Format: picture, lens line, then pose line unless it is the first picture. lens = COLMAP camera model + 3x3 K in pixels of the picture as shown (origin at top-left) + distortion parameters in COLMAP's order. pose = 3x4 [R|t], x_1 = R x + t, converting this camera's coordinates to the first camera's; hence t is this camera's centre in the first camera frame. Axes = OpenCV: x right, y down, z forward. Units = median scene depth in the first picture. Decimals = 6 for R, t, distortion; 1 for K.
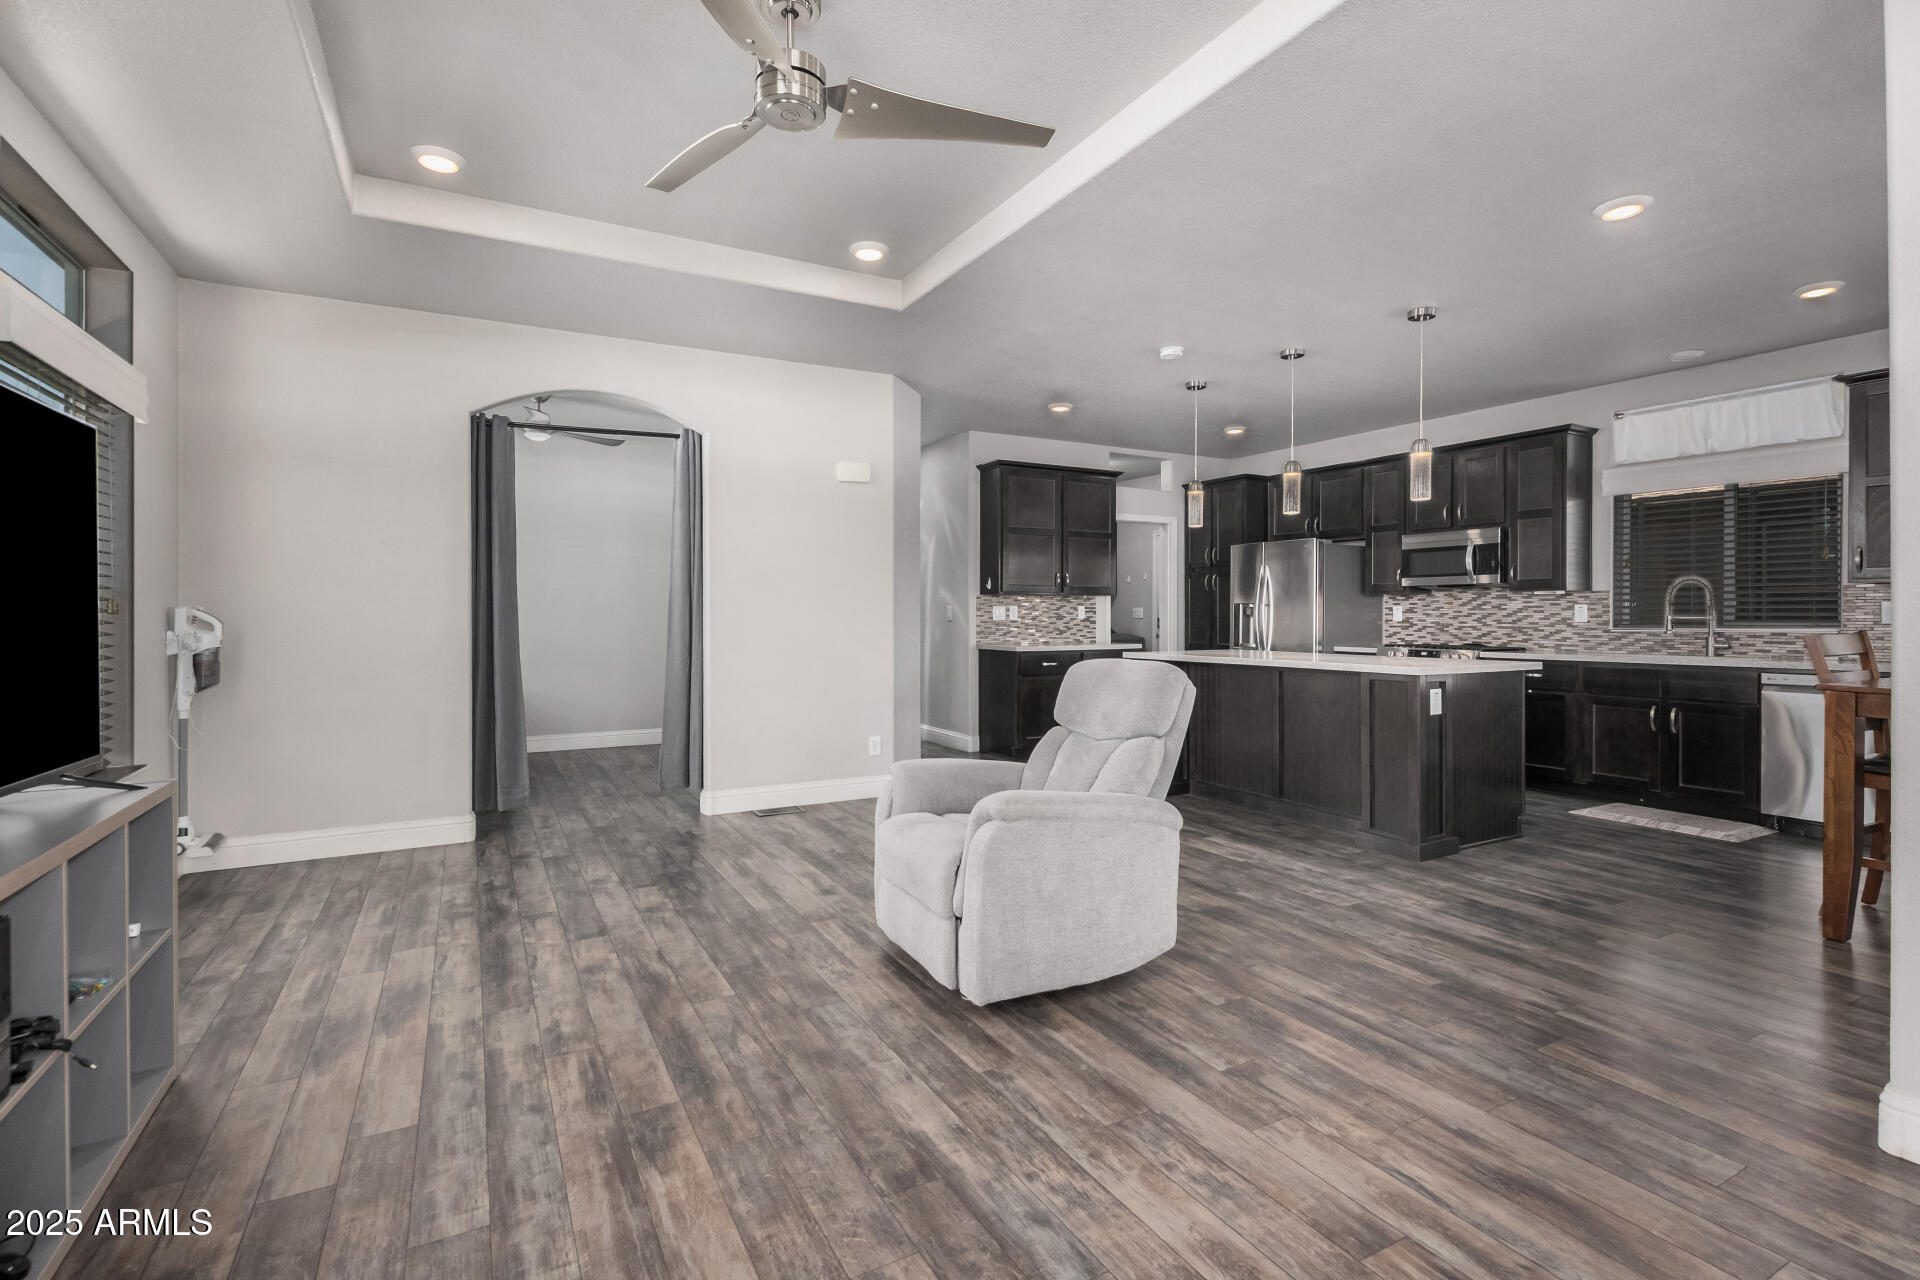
lens RADIAL K [[901.9, 0, 960.4], [0, 901.9, 613.8], [0, 0, 1]] dist [0.005405, -0.000169]
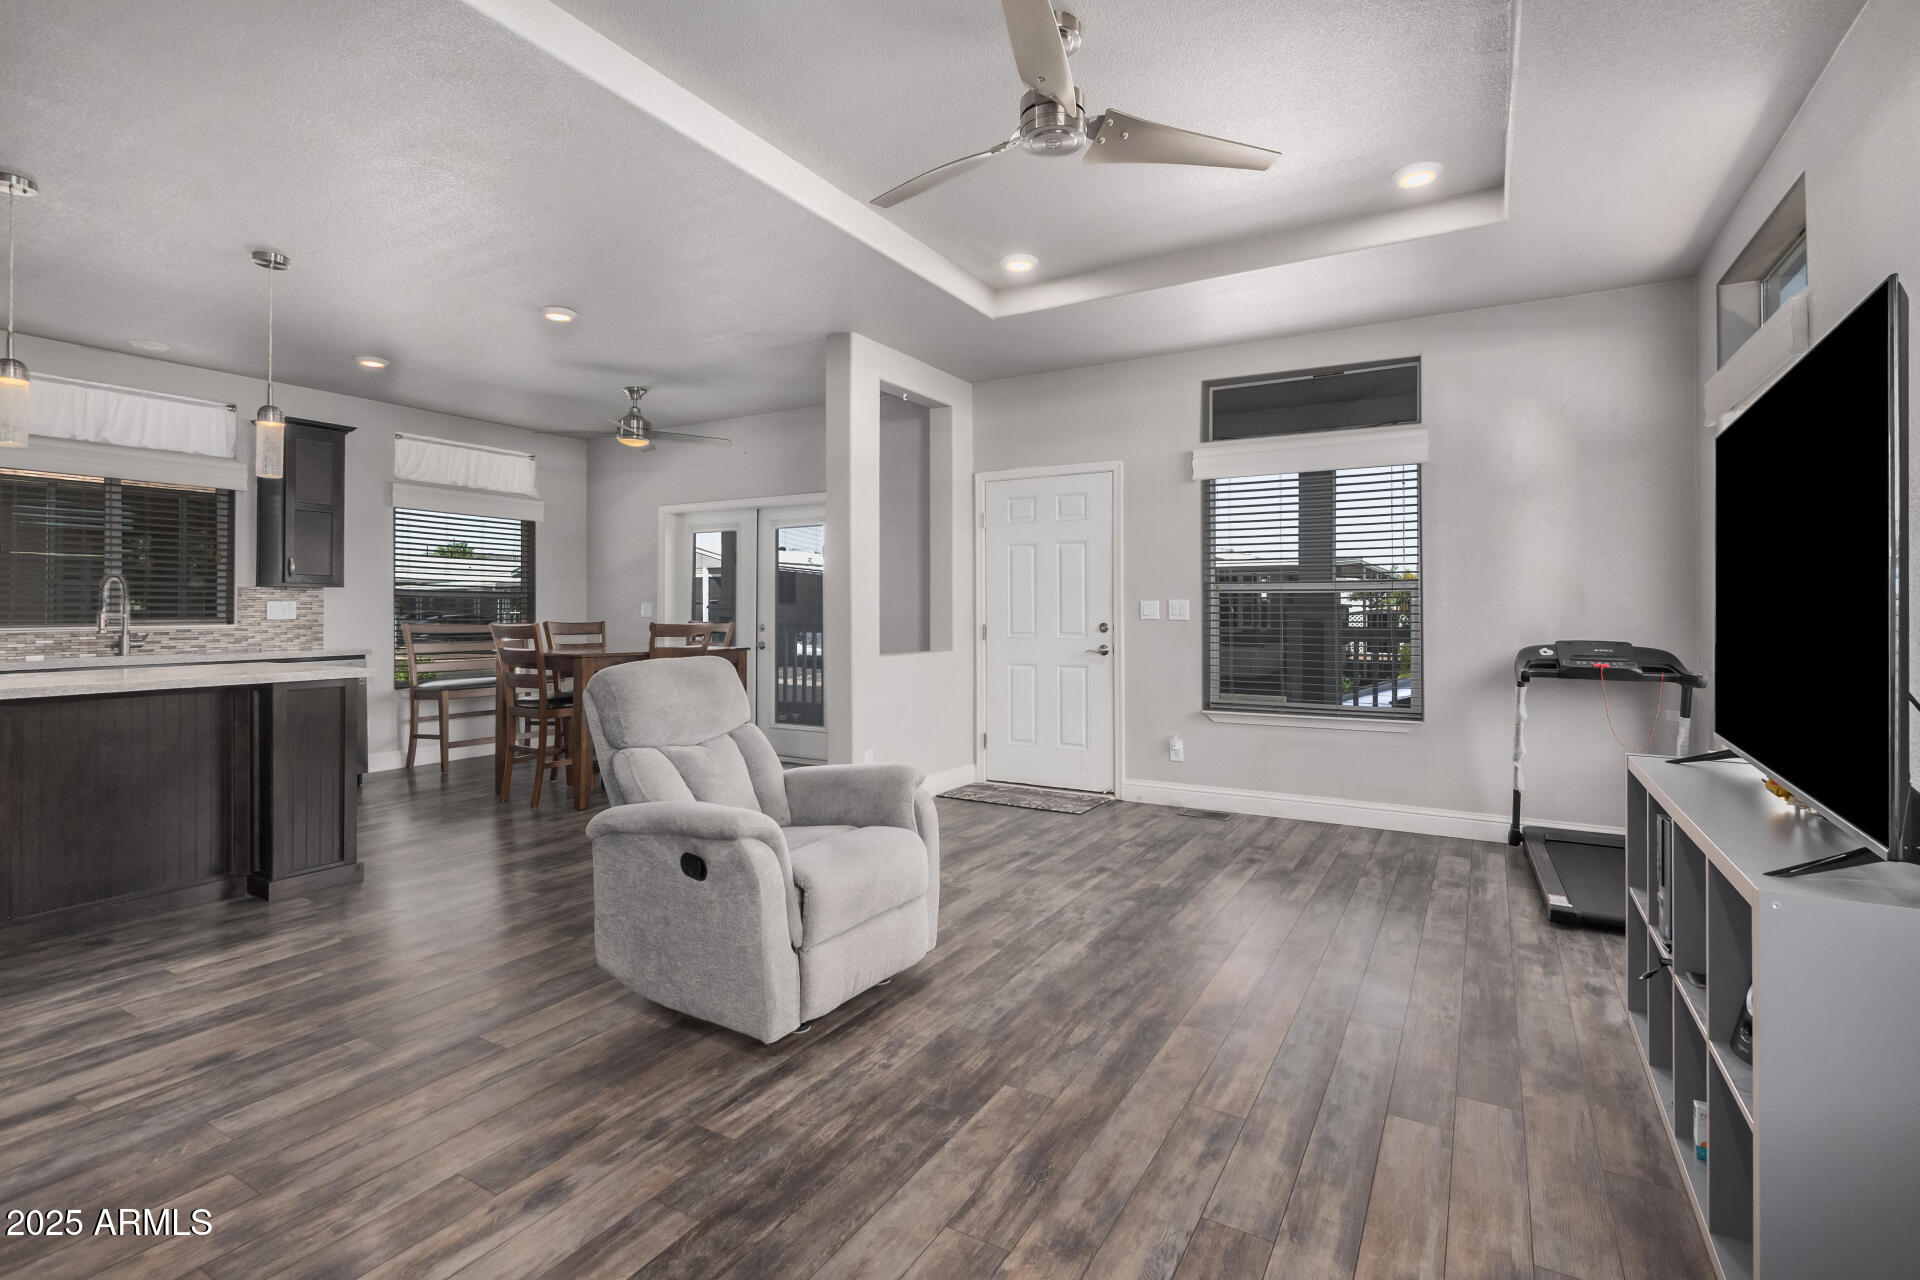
lens RADIAL K [[901.9, 0, 960.4], [0, 901.9, 613.8], [0, 0, 1]] dist [0.005405, -0.000169]
pose [[-0.517121, -0.001212, 0.855911, -0.426168], [0.000868, 0.999998, 0.001940, 0.001089], [-0.855912, 0.001746, -0.517119, 0.675728]]
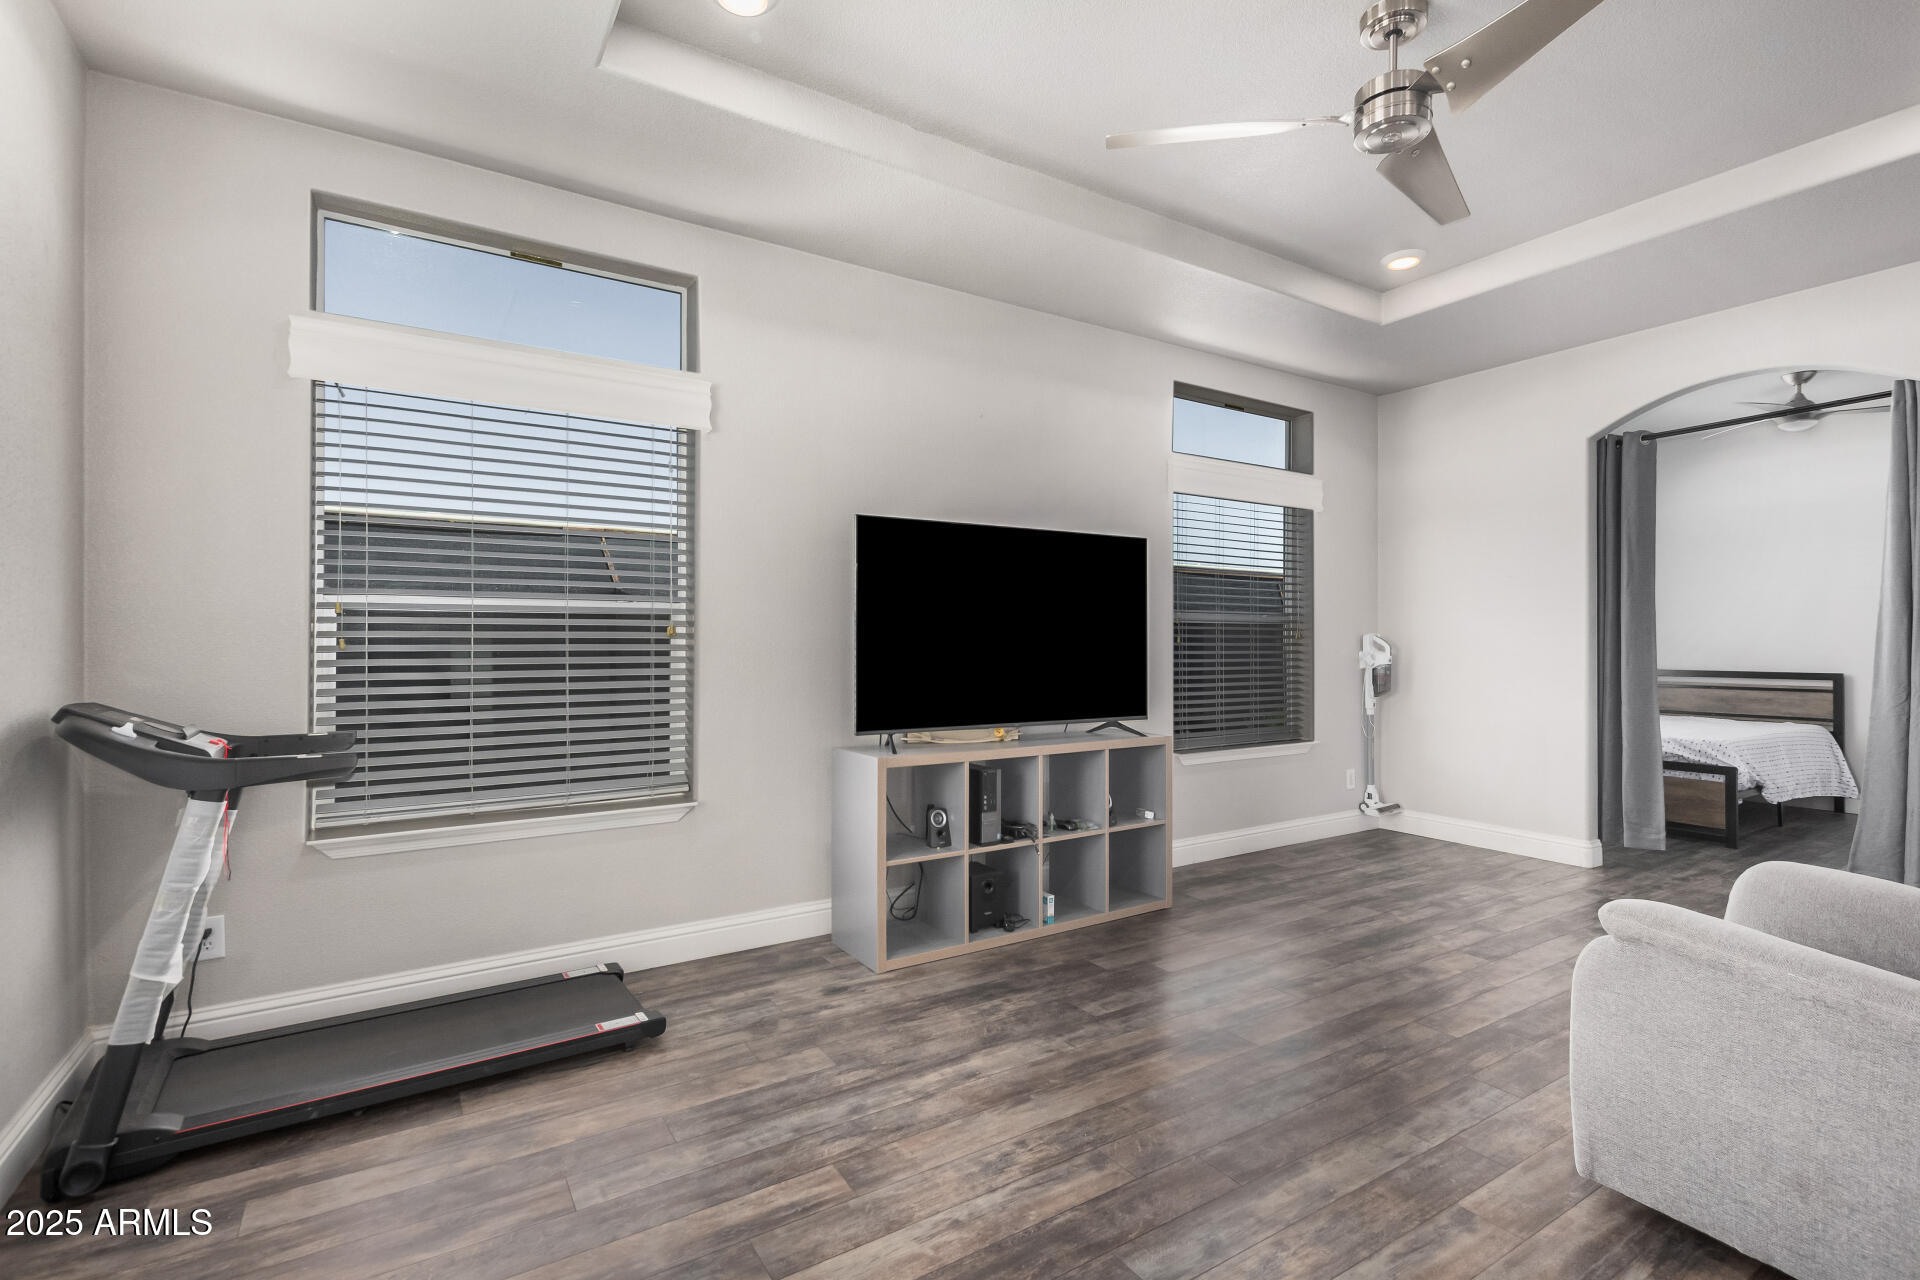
lens RADIAL K [[874.1, 0, 960.0], [0, 874.1, 640.0], [0, 0, 1]] dist [0.000775, -0.000089]
pose [[0.060541, 0.002856, -0.998162, 0.302568], [0.001114, 0.999995, 0.002929, -0.002847], [0.998165, -0.001289, 0.060538, 0.193289]]
